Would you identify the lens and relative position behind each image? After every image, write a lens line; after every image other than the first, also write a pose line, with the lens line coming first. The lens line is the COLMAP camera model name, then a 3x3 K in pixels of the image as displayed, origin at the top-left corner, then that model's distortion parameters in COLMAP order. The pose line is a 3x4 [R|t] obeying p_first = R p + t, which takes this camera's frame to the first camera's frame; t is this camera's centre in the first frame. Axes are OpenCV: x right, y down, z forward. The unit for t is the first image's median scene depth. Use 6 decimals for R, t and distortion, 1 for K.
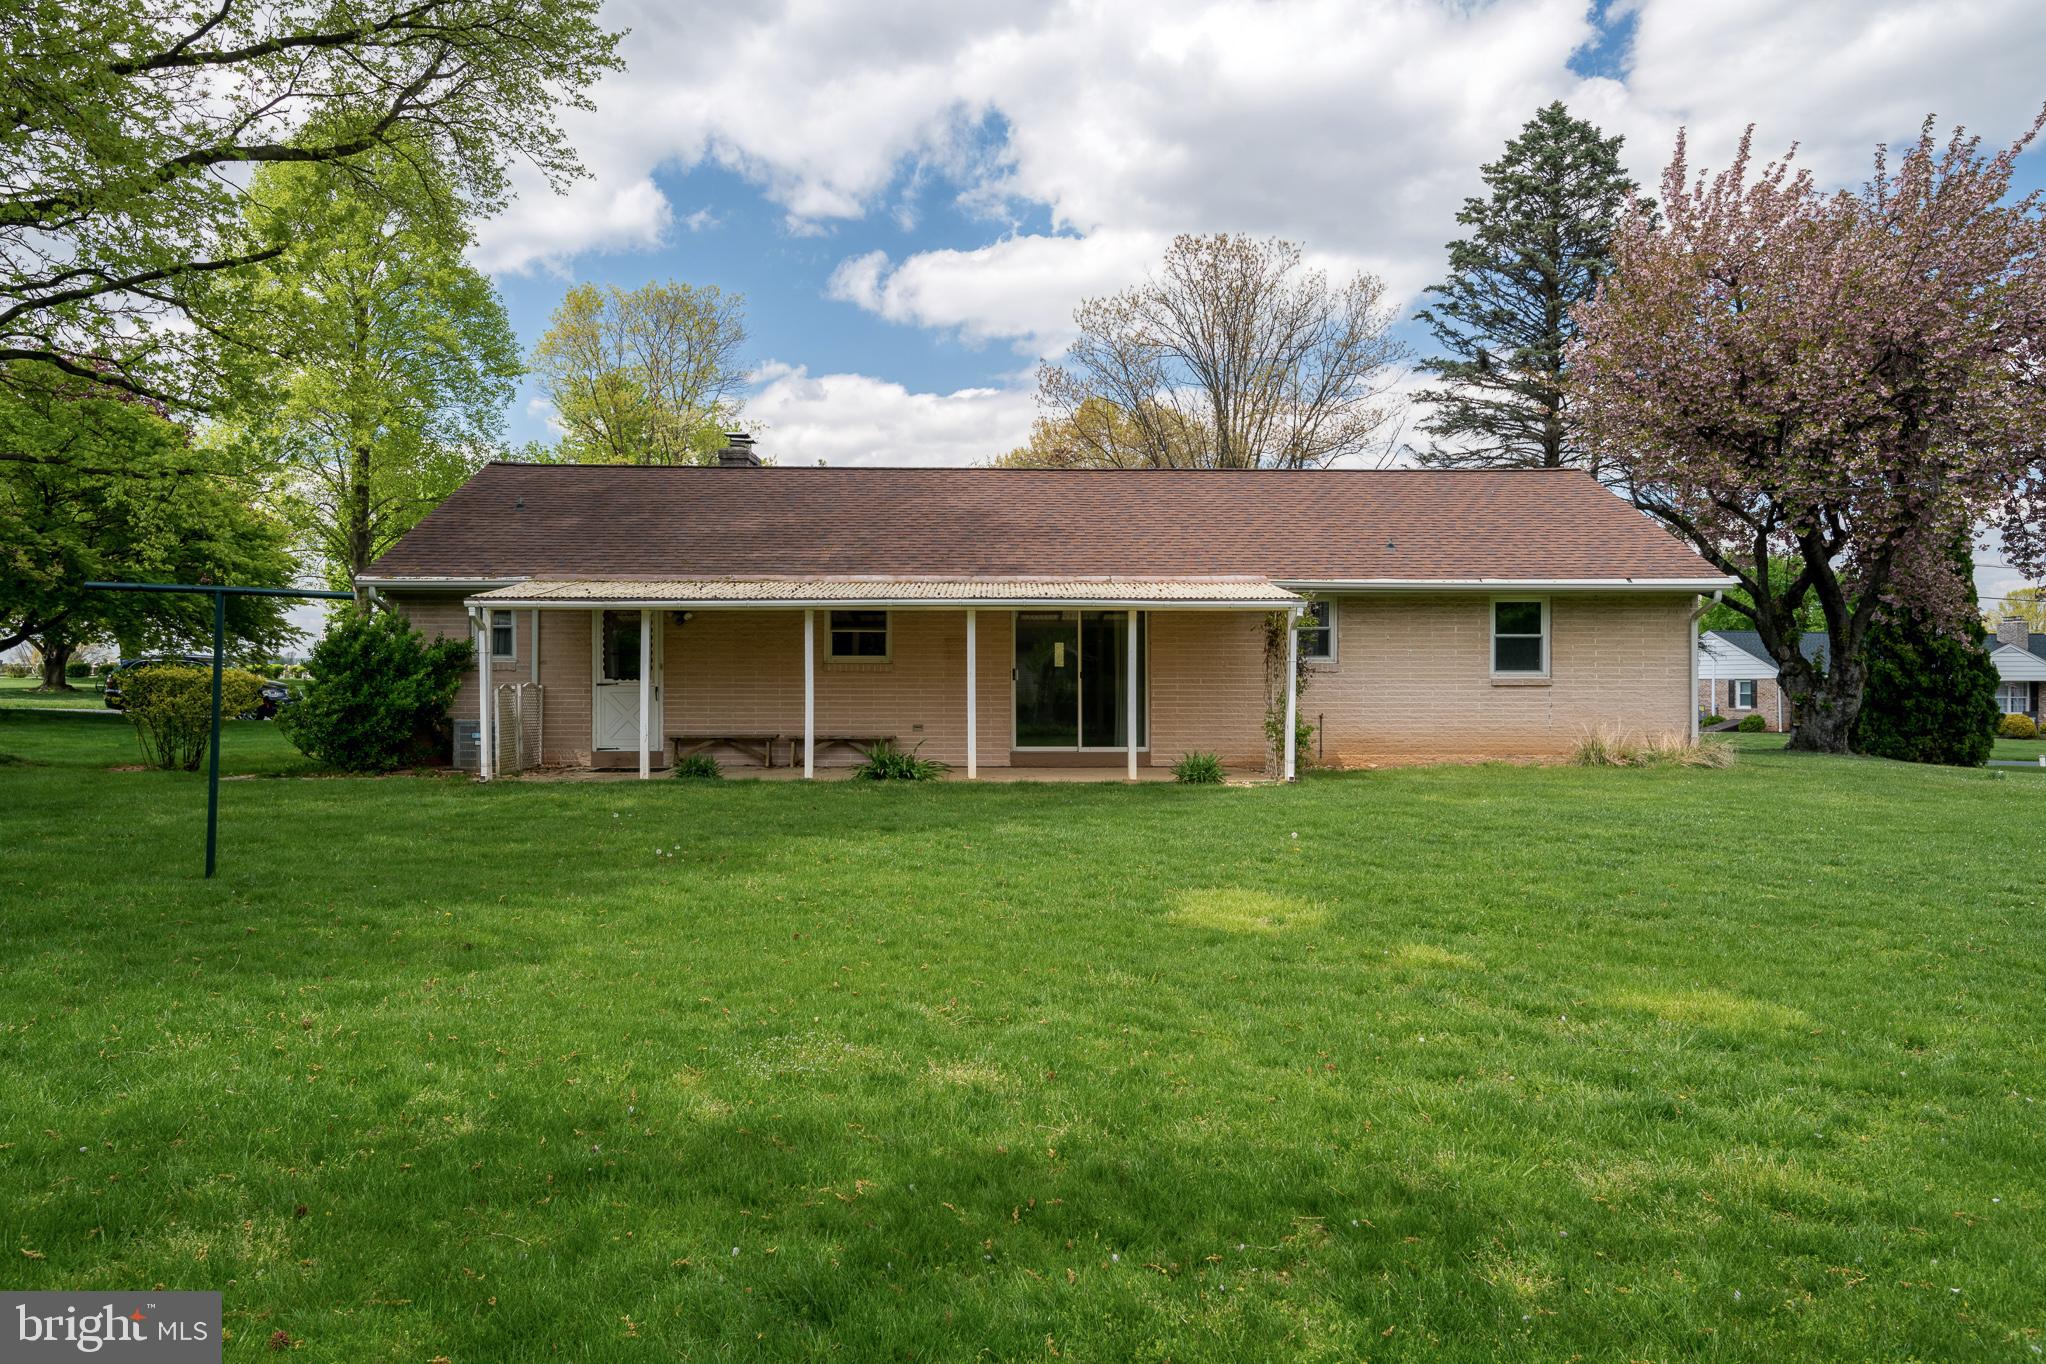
lens RADIAL K [[954.9, 0, 1026.2], [0, 954.9, 670.4], [0, 0, 1]] dist [0.018366, -0.013815]
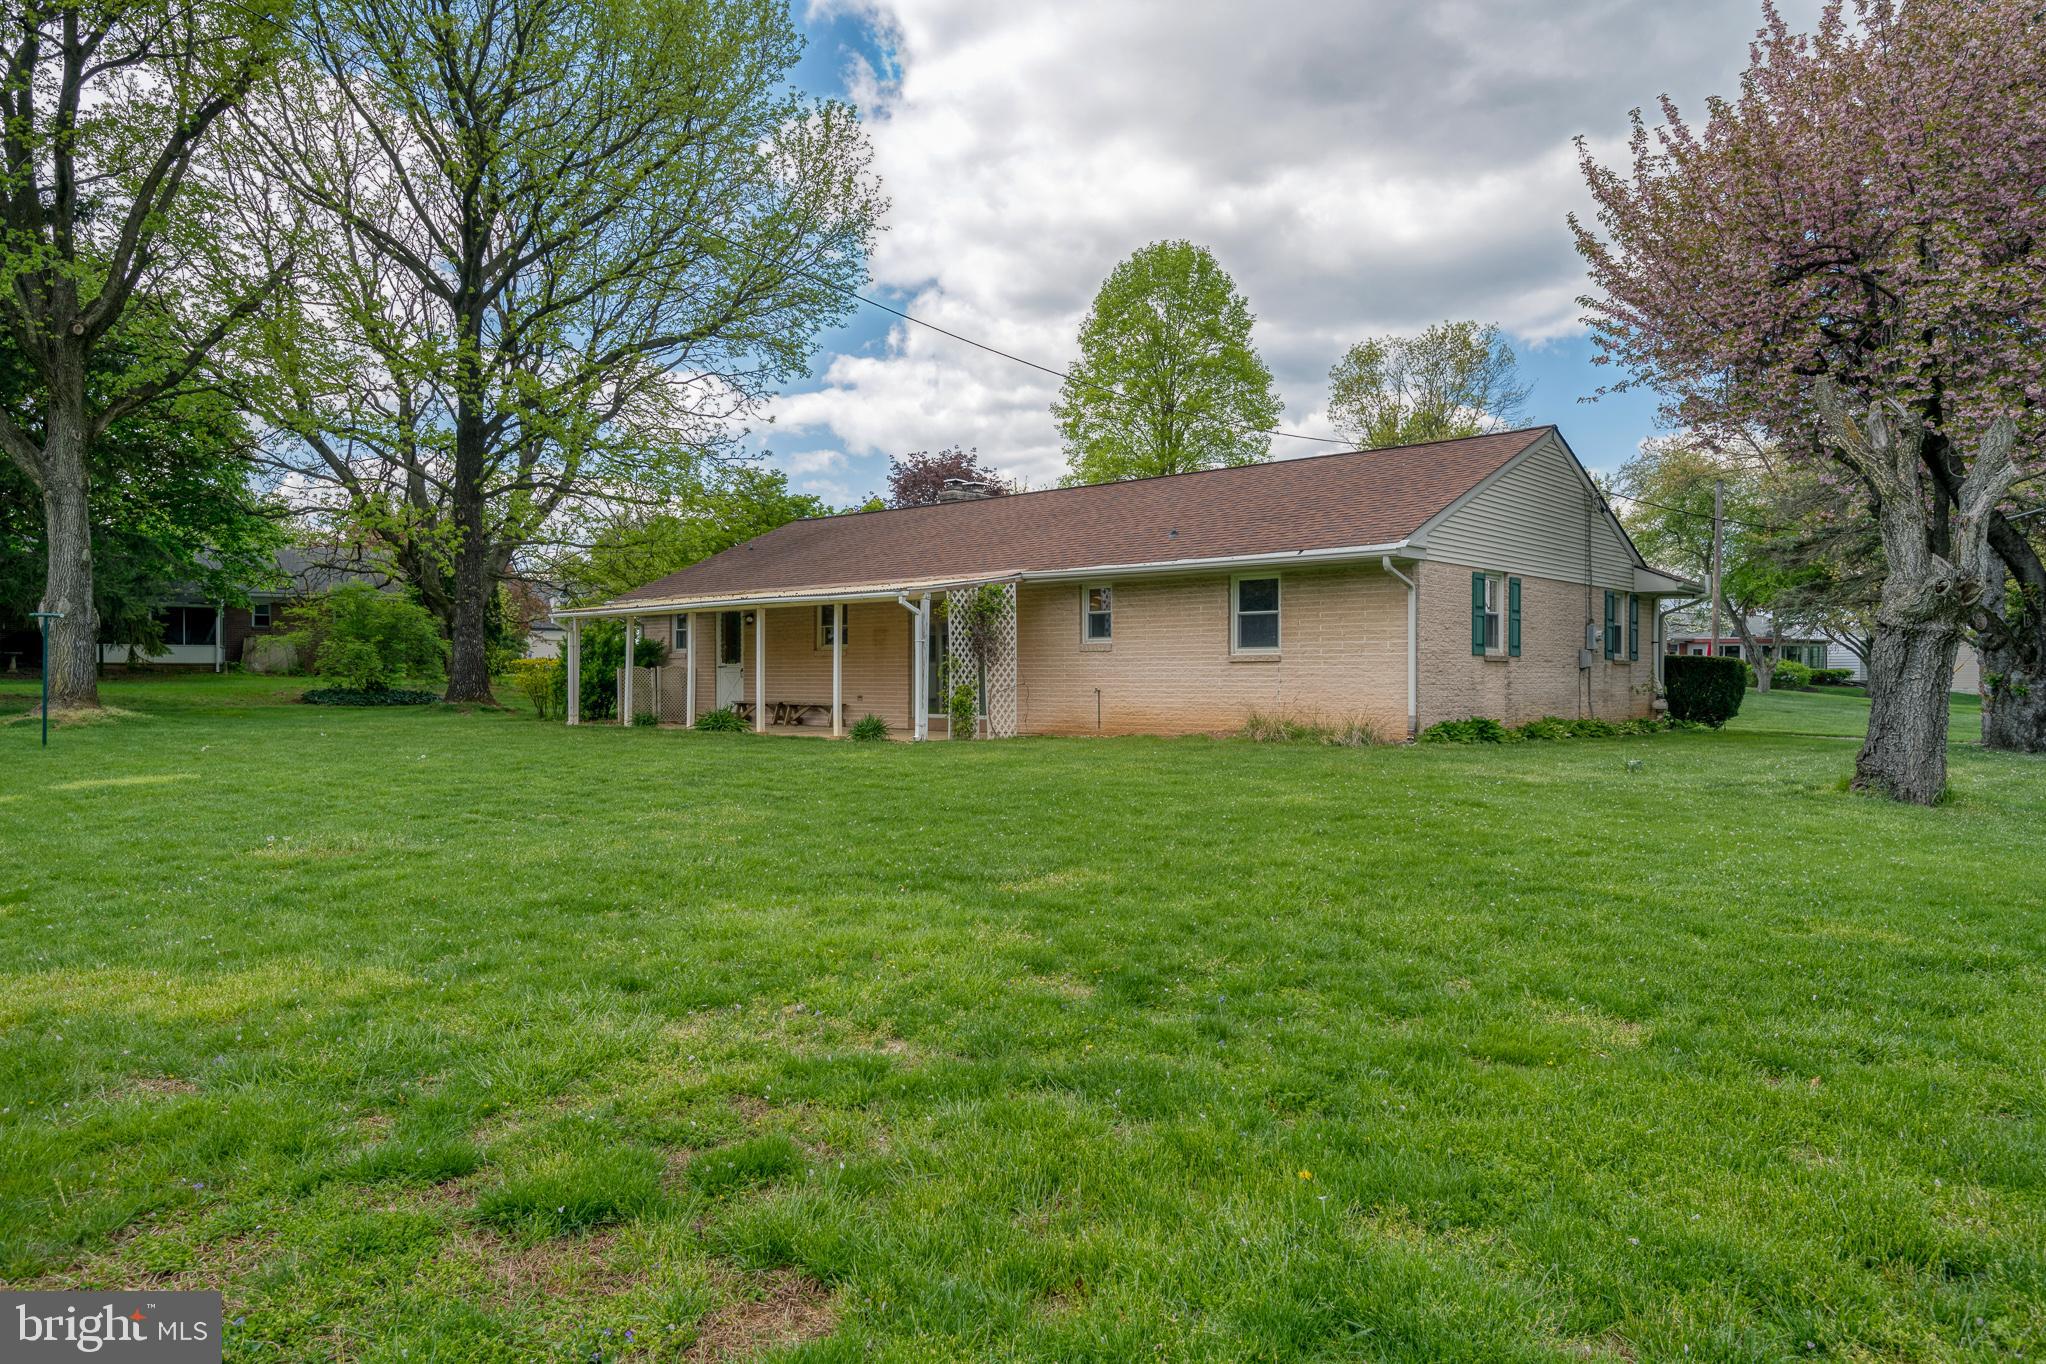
lens RADIAL K [[954.9, 0, 1026.2], [0, 954.9, 670.4], [0, 0, 1]] dist [0.018366, -0.013815]
pose [[0.881728, 0.000010, -0.471758, 0.762168], [0.007519, 0.999873, 0.014074, 0.008982], [0.471698, -0.015957, 0.881616, -0.023573]]
